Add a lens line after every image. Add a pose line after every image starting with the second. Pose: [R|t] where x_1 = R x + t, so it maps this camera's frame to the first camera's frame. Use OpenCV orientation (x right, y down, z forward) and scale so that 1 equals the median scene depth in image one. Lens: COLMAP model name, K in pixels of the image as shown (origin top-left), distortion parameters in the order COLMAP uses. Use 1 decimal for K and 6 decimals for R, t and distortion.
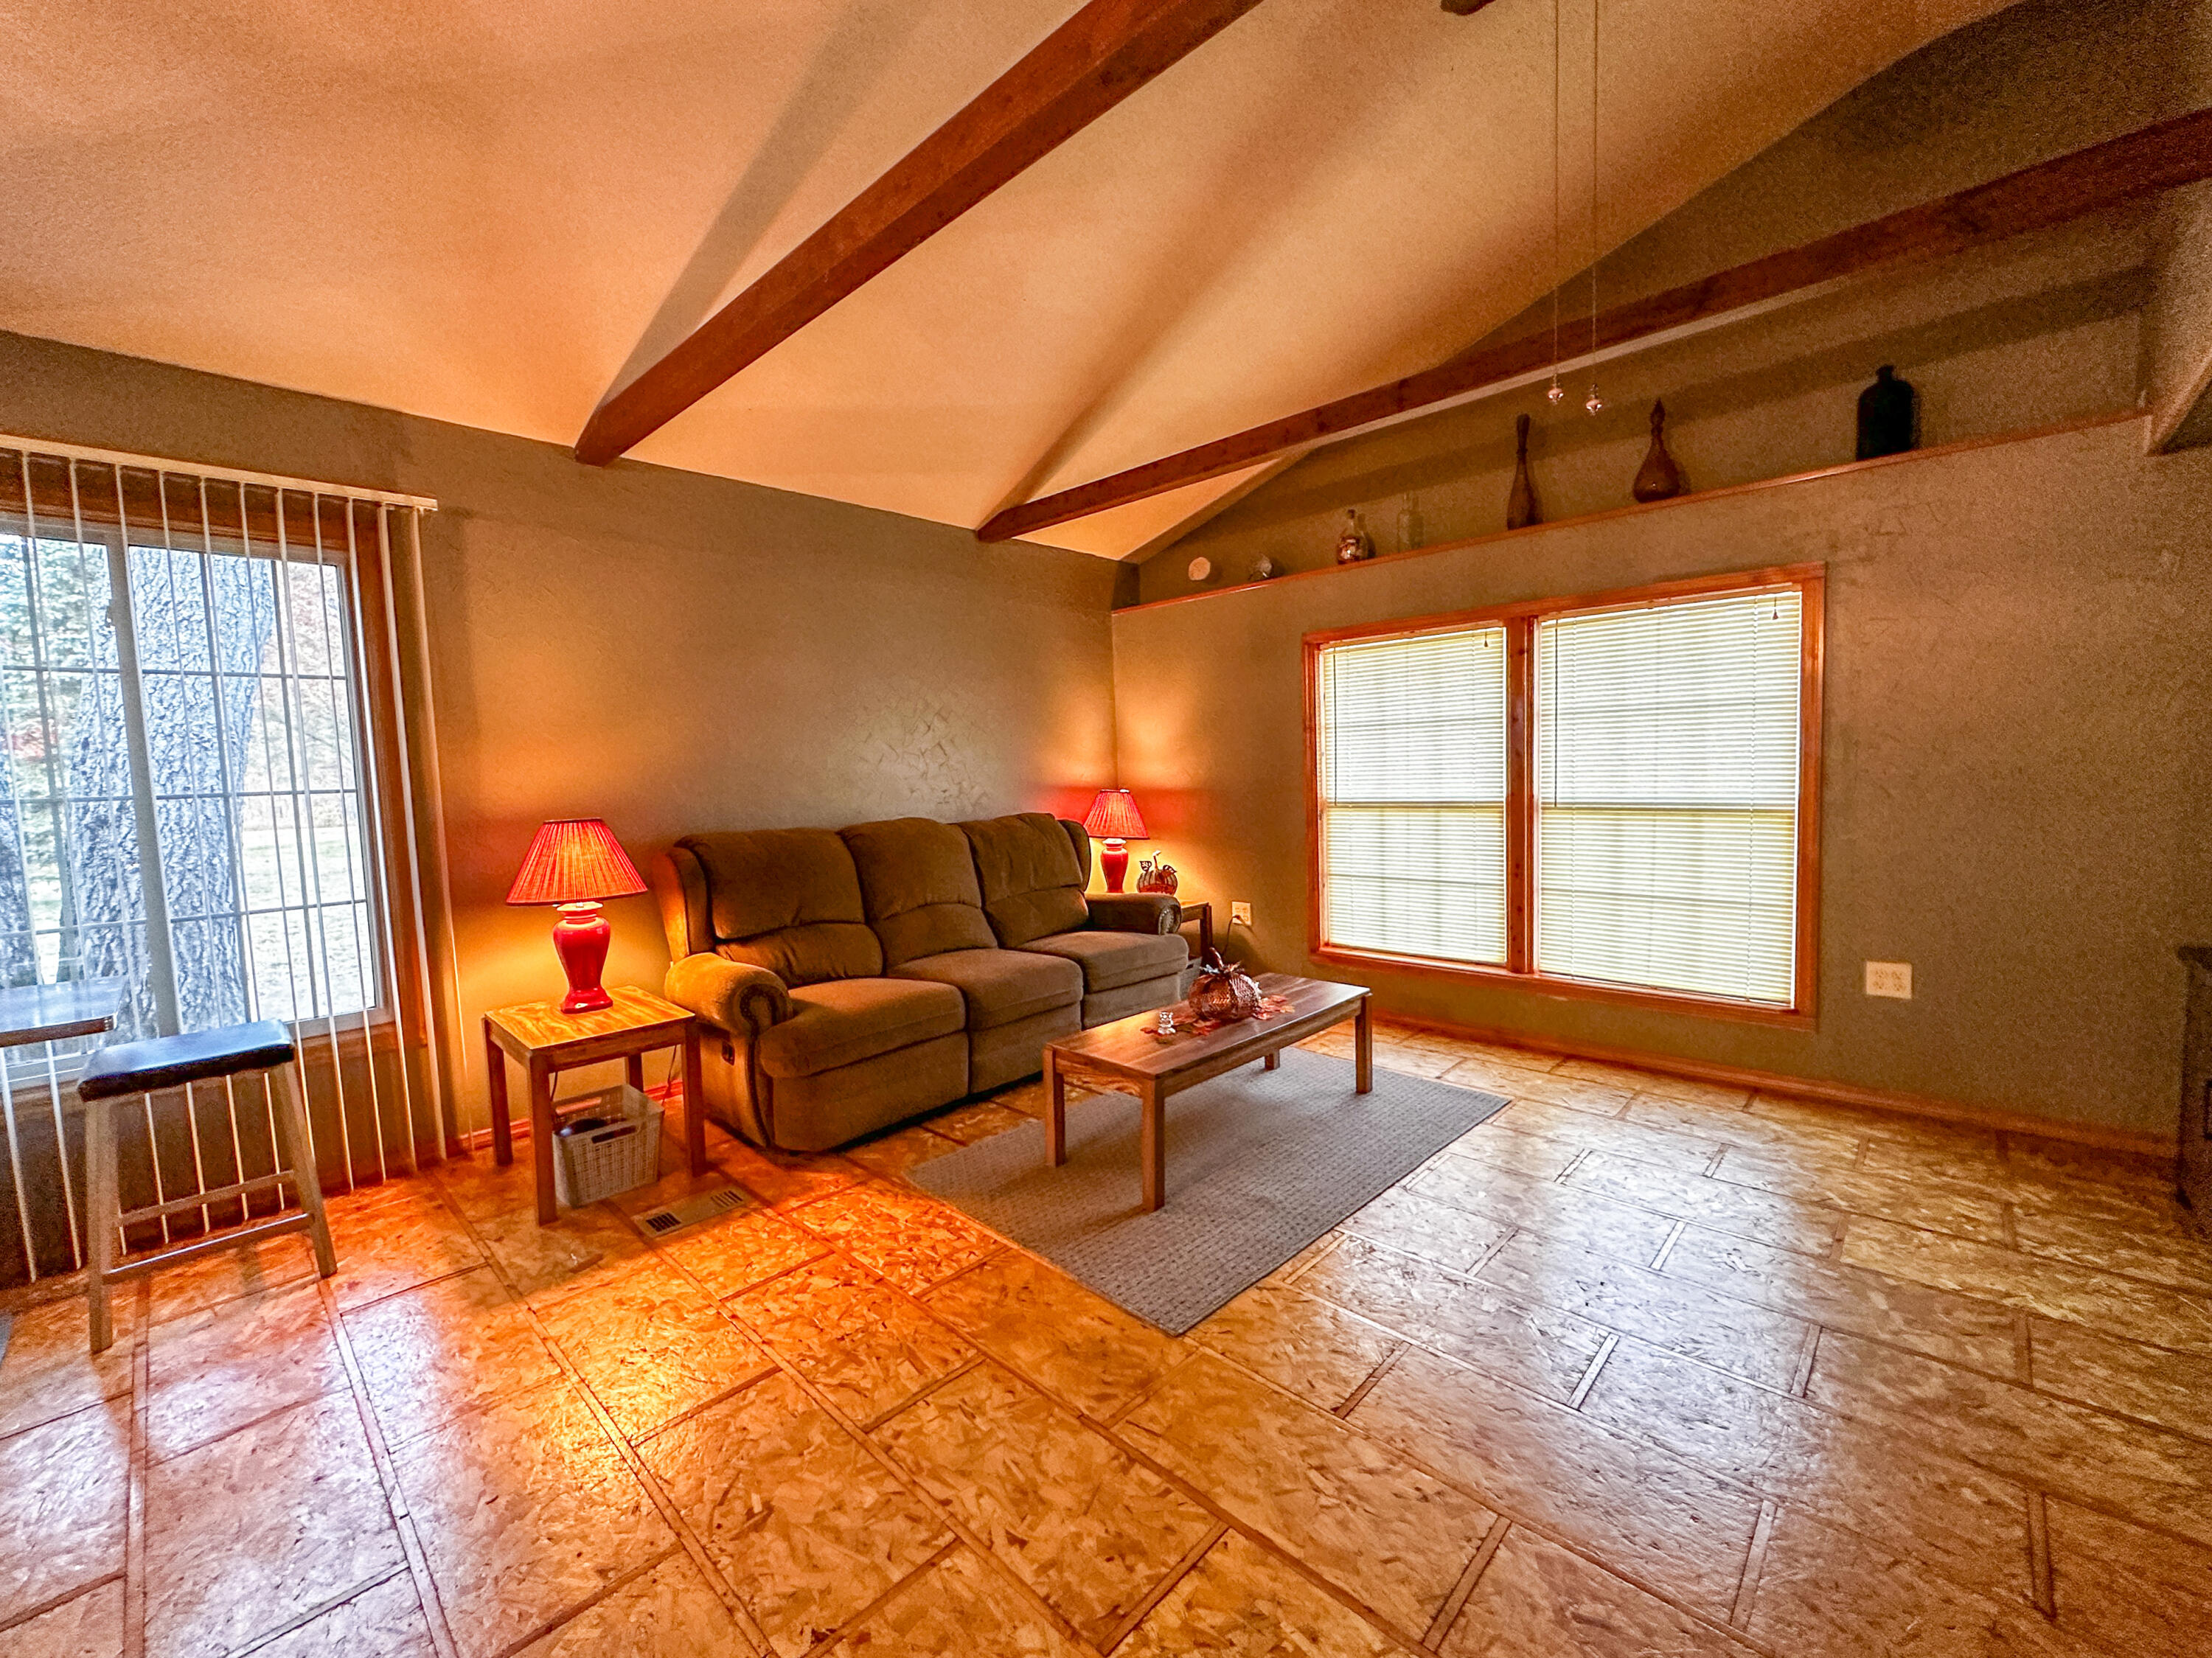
lens RADIAL K [[898.7, 0, 1104.7], [0, 898.7, 830.4], [0, 0, 1]] dist [-0.004566, -0.000387]
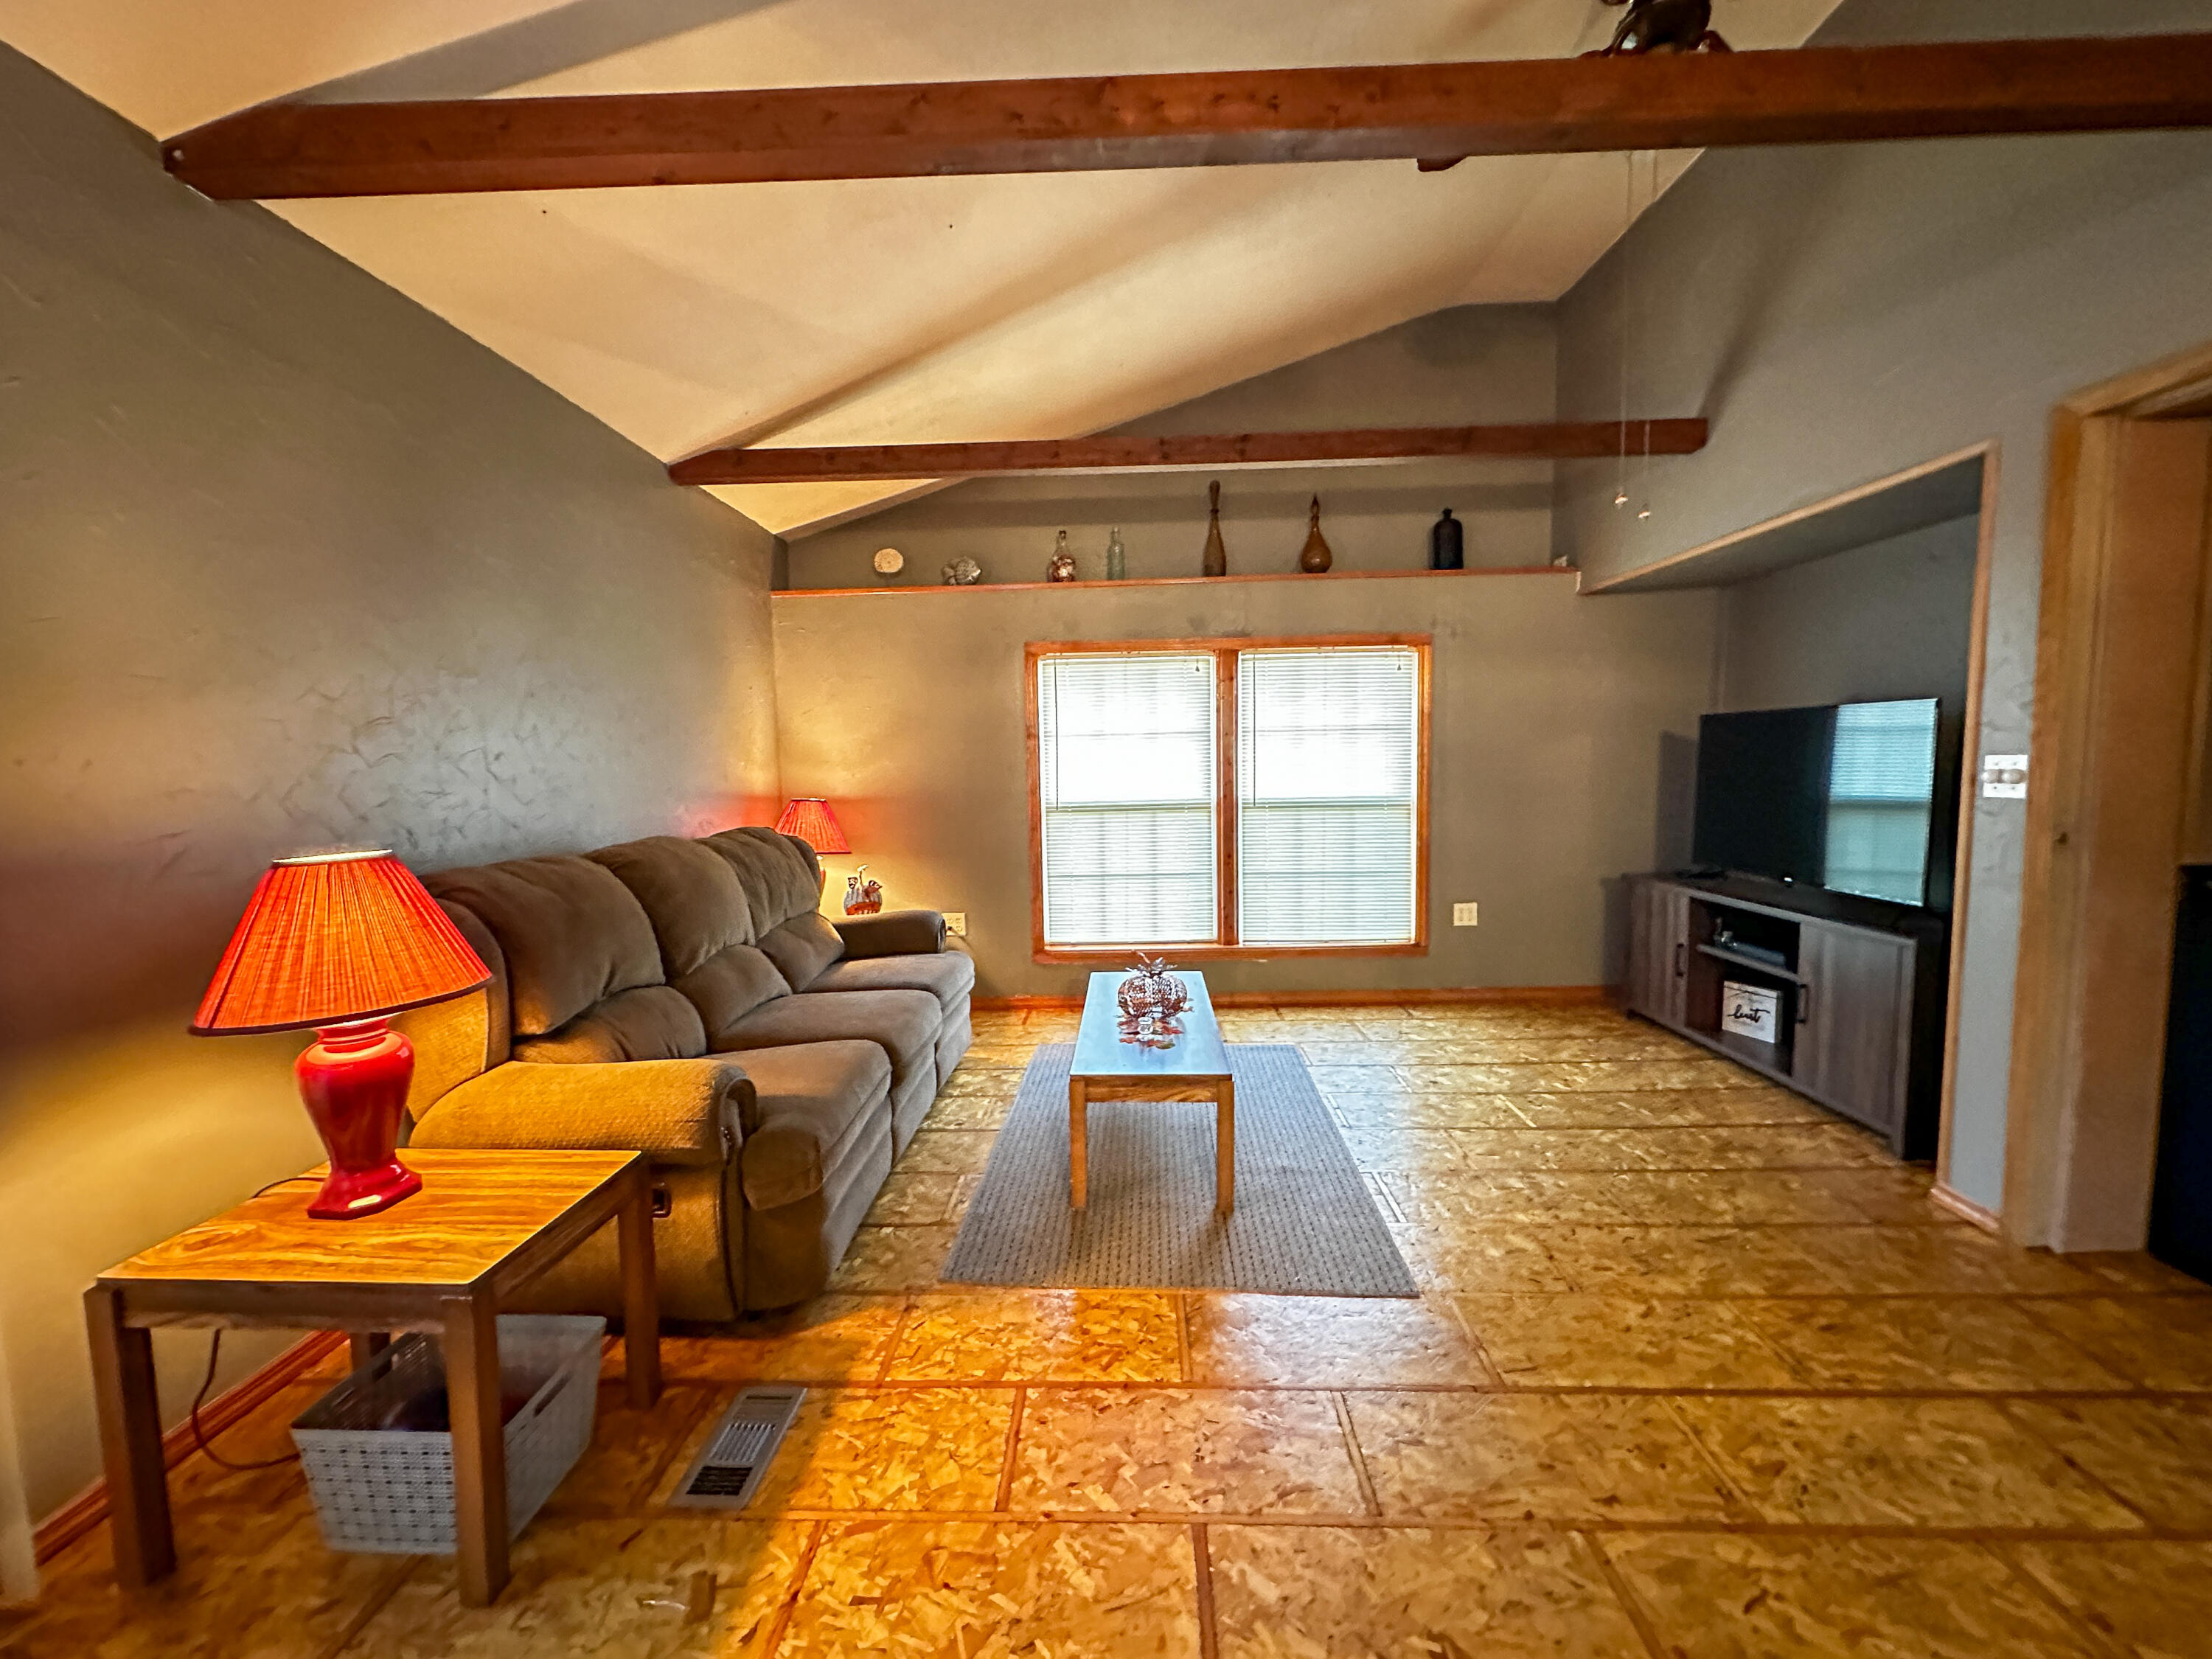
lens RADIAL K [[882.6, 0, 1102.8], [0, 882.6, 827.8], [0, 0, 1]] dist [-0.002726, 0.000640]
pose [[0.746511, -0.033669, 0.664521, -0.524394], [0.044676, 0.999001, 0.000429, -0.006792], [-0.663872, 0.029368, 0.747269, 0.264749]]
